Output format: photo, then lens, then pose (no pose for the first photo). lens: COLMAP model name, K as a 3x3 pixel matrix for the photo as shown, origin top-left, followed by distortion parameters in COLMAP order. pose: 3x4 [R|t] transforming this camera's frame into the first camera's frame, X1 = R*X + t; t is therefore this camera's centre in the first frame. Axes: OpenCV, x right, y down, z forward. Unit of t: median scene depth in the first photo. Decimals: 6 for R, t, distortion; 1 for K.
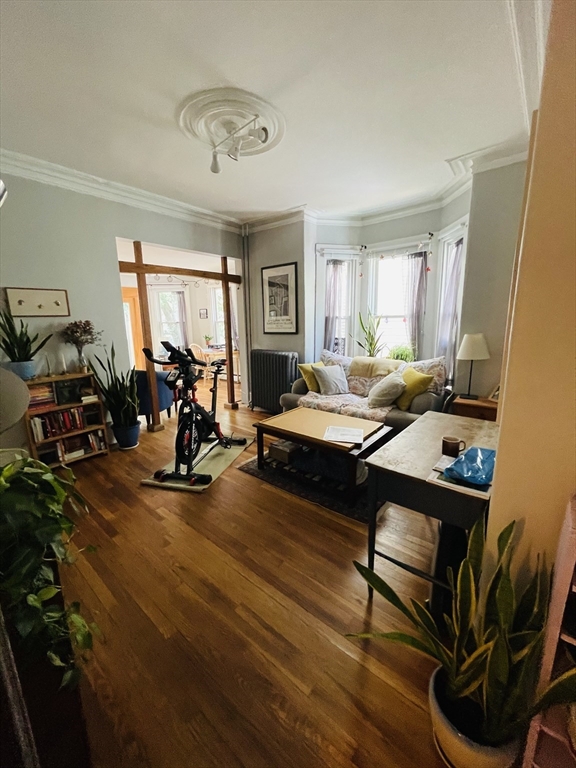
lens RADIAL K [[306.7, 0, 288.0], [0, 306.7, 384.0], [0, 0, 1]] dist [-0.002882, -0.000649]
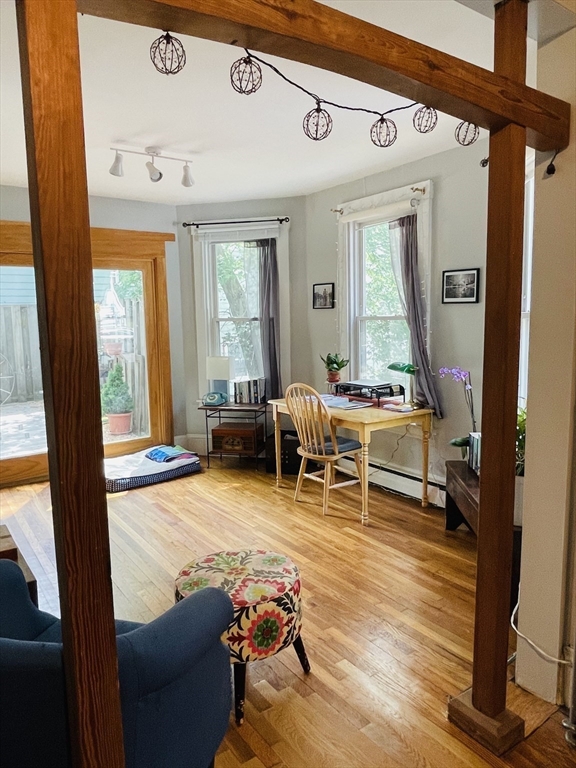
lens RADIAL K [[542.4, 0, 288.0], [0, 542.4, 384.0], [0, 0, 1]] dist [-0.008157, -0.003637]
pose [[0.964758, 0.043066, -0.259591, -0.144266], [-0.061952, 0.995960, -0.065012, -0.079008], [0.255742, 0.078803, 0.963528, 0.371165]]
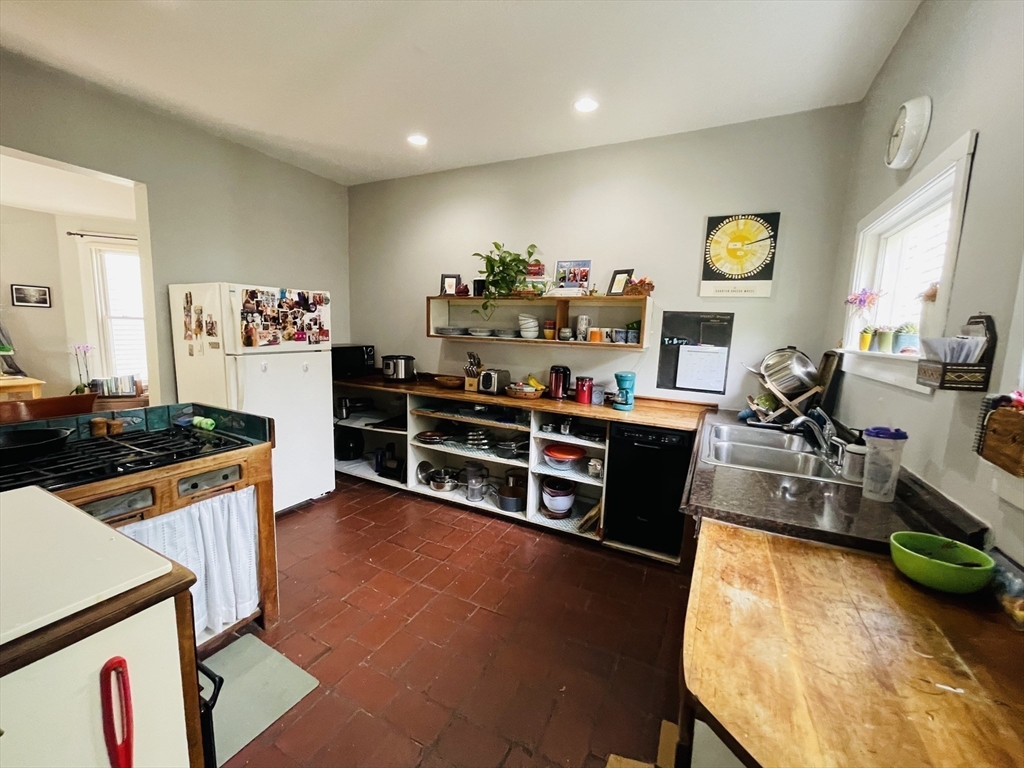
lens RADIAL K [[408.9, 0, 508.0], [0, 408.9, 387.0], [0, 0, 1]] dist [-0.002882, -0.000649]
pose [[-0.218720, -0.112821, 0.969243, -0.878611], [0.170782, 0.973536, 0.151860, -0.050450], [-0.960726, 0.198744, -0.193664, 0.348716]]
